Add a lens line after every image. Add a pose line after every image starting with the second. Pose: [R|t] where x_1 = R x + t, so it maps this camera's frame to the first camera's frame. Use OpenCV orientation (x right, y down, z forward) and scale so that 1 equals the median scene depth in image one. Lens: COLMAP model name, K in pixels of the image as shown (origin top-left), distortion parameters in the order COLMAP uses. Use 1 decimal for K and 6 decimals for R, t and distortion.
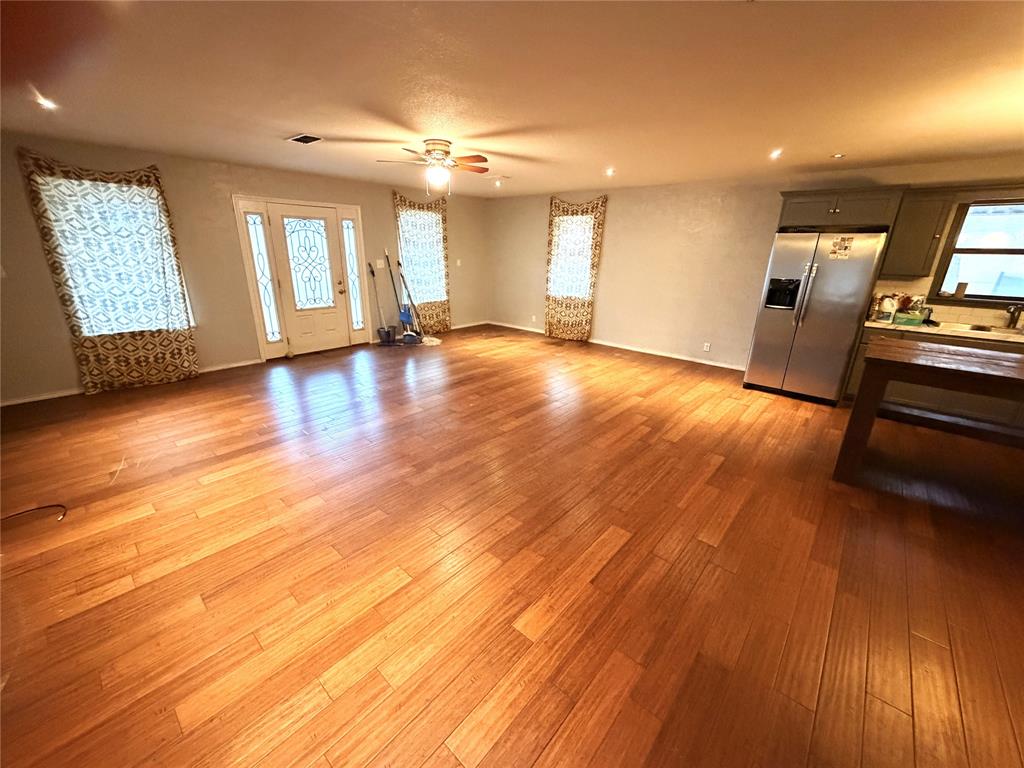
lens RADIAL K [[407.6, 0, 510.9], [0, 407.6, 384.1], [0, 0, 1]] dist [-0.000814, -0.000190]
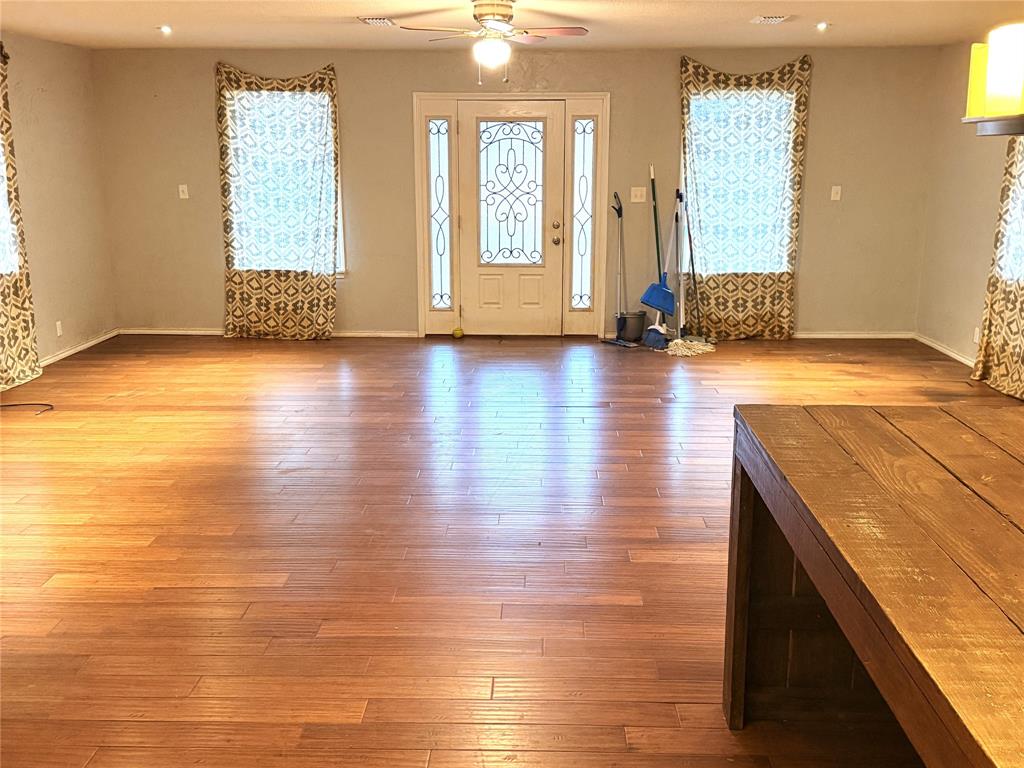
lens RADIAL K [[997.5, 0, 515.2], [0, 997.5, 389.7], [0, 0, 1]] dist [0.189792, -0.401612]
pose [[0.640611, 0.158721, -0.751283, 0.666682], [-0.233839, 0.972257, 0.006013, -0.015529], [0.731394, 0.171827, 0.659953, 0.052183]]
